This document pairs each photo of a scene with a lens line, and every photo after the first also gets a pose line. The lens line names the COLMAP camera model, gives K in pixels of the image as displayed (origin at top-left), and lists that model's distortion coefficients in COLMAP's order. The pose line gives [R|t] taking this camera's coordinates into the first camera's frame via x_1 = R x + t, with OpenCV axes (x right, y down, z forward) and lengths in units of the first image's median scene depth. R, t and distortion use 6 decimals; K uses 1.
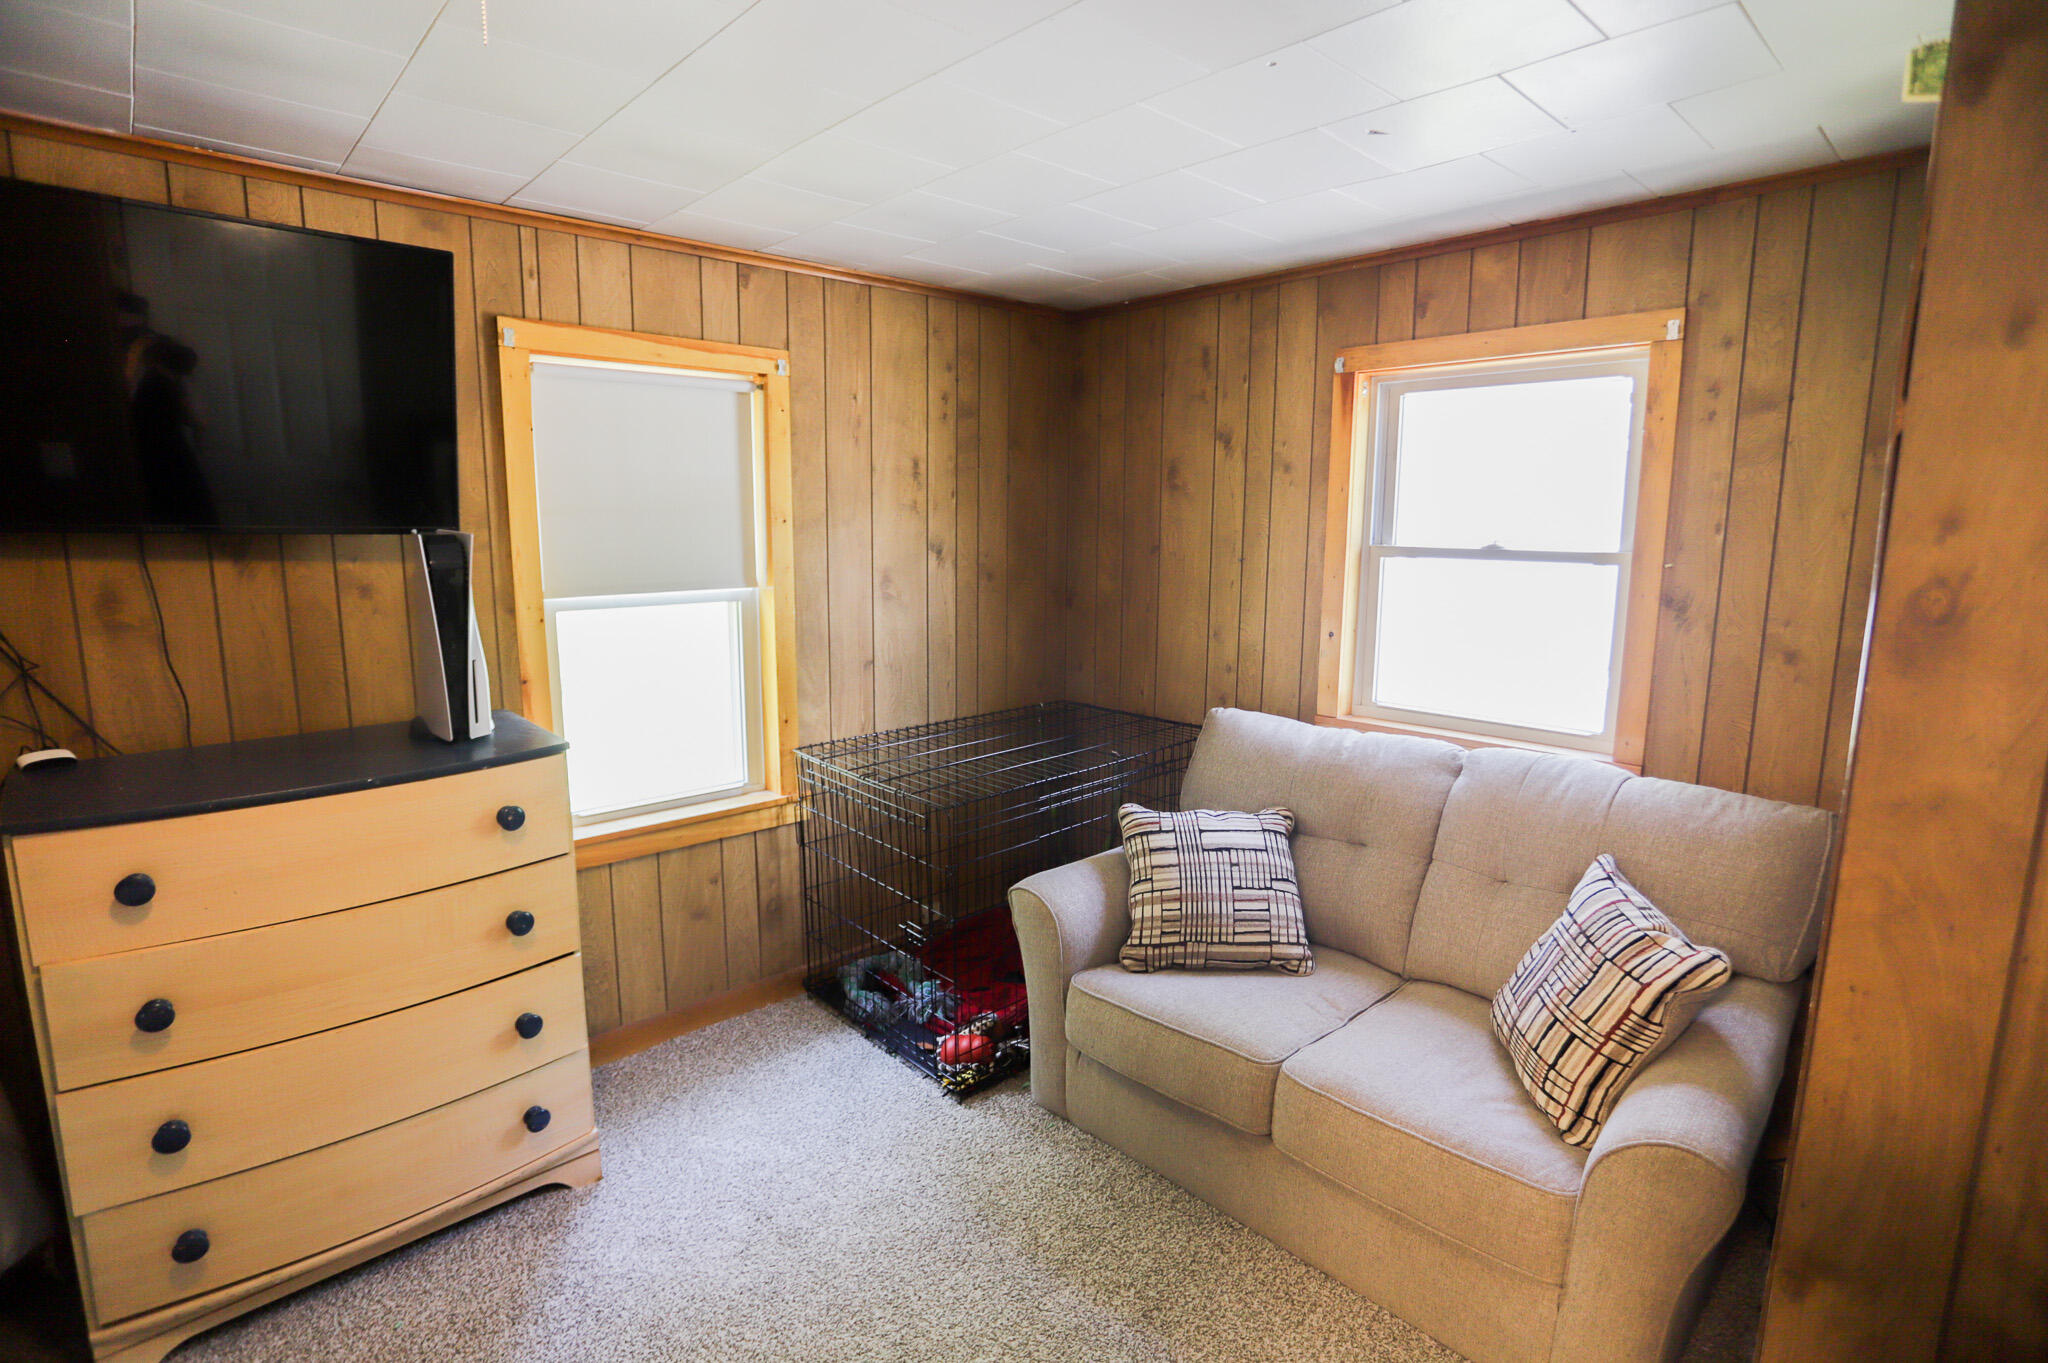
lens RADIAL K [[1021.7, 0, 1024.0], [0, 1021.7, 681.5], [0, 0, 1]] dist [-0.085931, 0.035830]
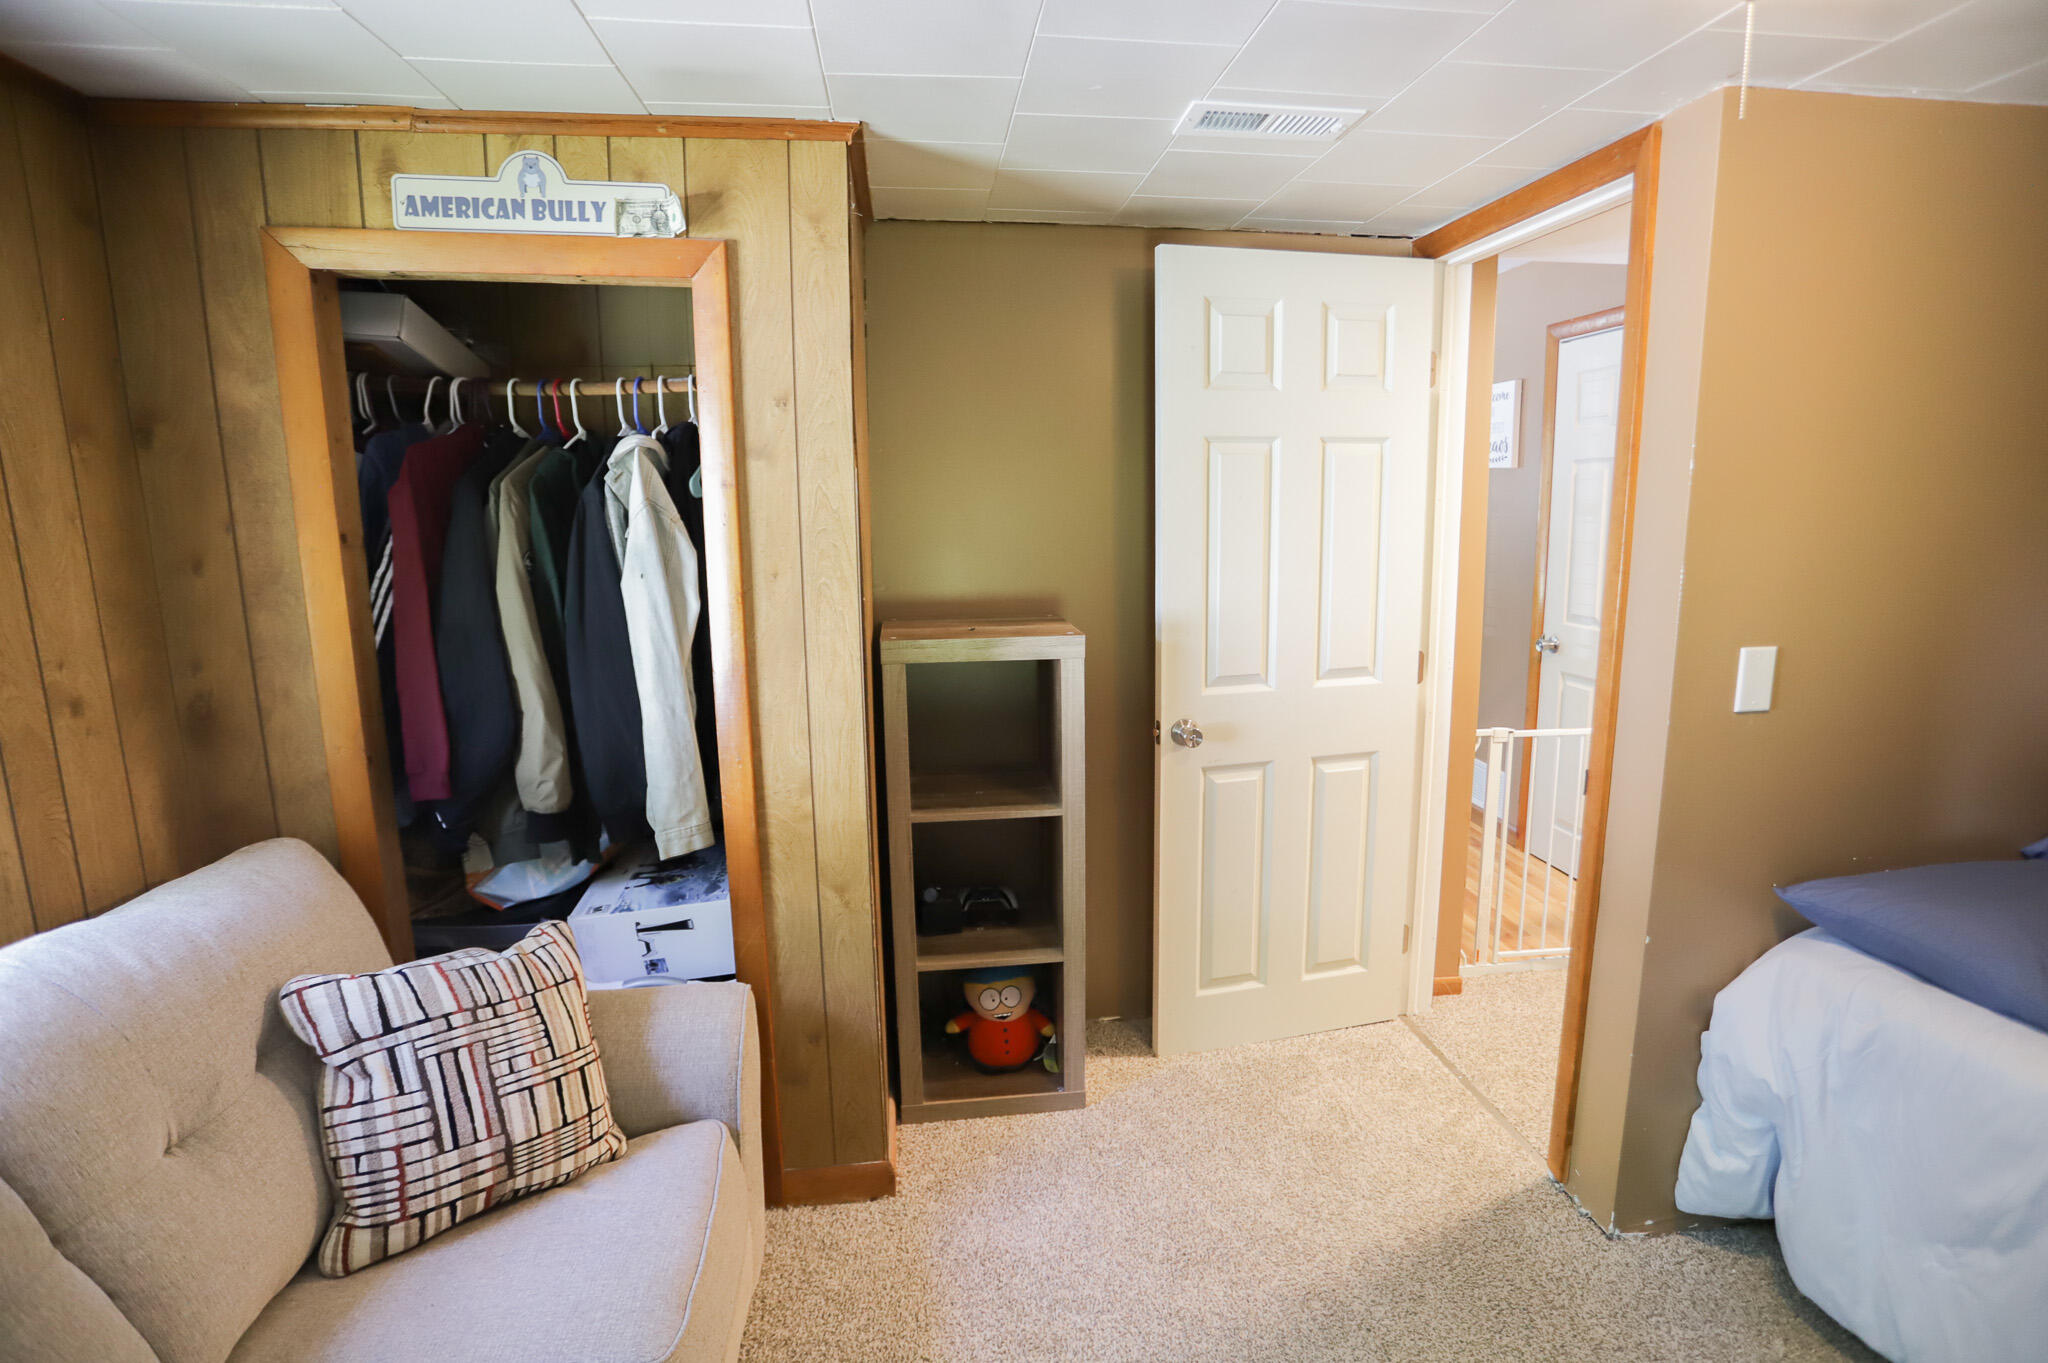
lens RADIAL K [[1021.7, 0, 1024.0], [0, 1021.7, 681.5], [0, 0, 1]] dist [-0.085931, 0.035830]
pose [[-0.811545, -0.089225, 0.577436, -0.247711], [0.108709, 0.947958, 0.299261, -0.189418], [-0.574087, 0.305636, -0.759612, 1.148031]]
